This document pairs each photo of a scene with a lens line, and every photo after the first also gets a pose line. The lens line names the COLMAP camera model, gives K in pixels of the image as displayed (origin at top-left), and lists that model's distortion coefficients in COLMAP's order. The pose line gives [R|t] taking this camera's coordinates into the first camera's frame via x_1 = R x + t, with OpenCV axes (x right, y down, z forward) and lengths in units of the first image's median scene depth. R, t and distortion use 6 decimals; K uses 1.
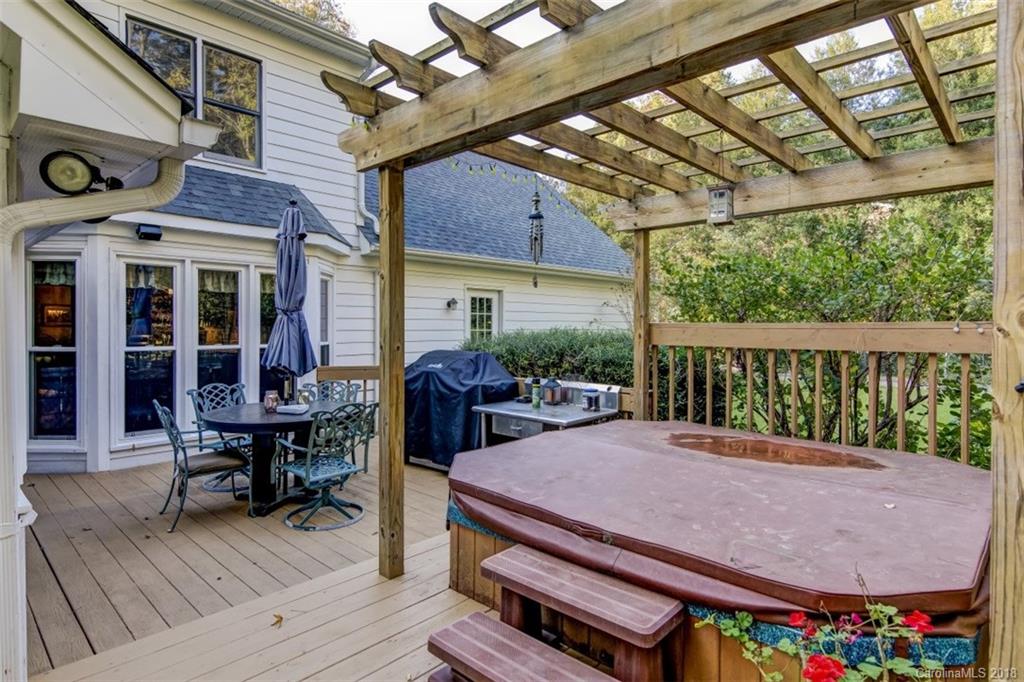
lens RADIAL K [[534.9, 0, 515.3], [0, 534.9, 336.7], [0, 0, 1]] dist [0.019032, -0.013437]
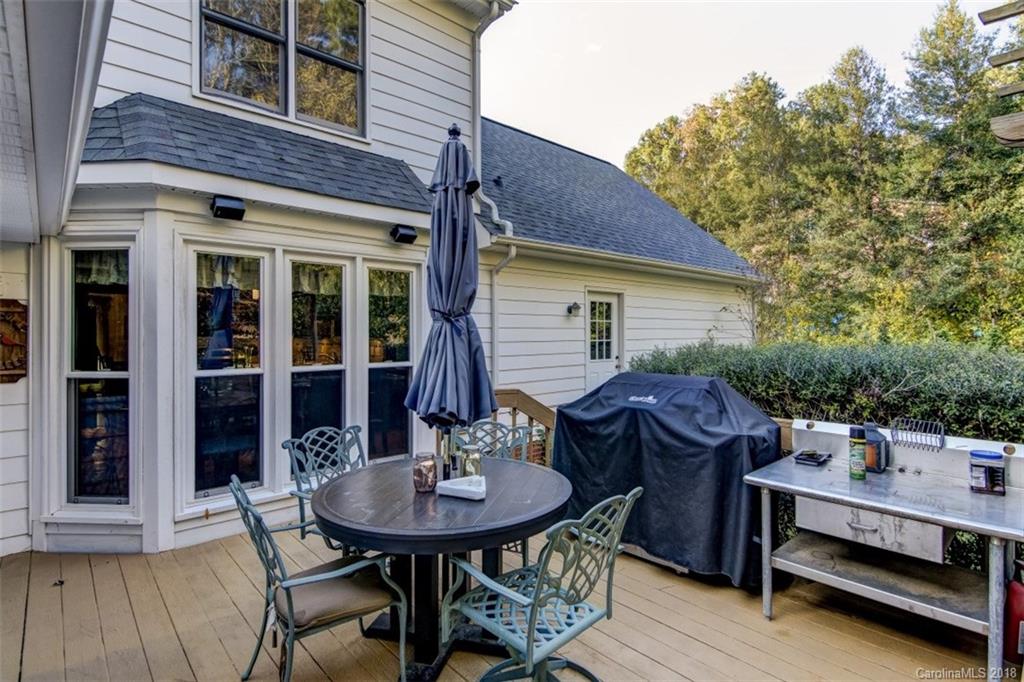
lens RADIAL K [[490.2, 0, 508.4], [0, 490.2, 338.9], [0, 0, 1]] dist [0.012746, -0.009539]
pose [[0.996095, -0.006797, -0.088026, -0.256322], [0.005887, 0.999927, -0.010591, -0.013109], [0.088092, 0.010031, 0.996062, 0.388558]]
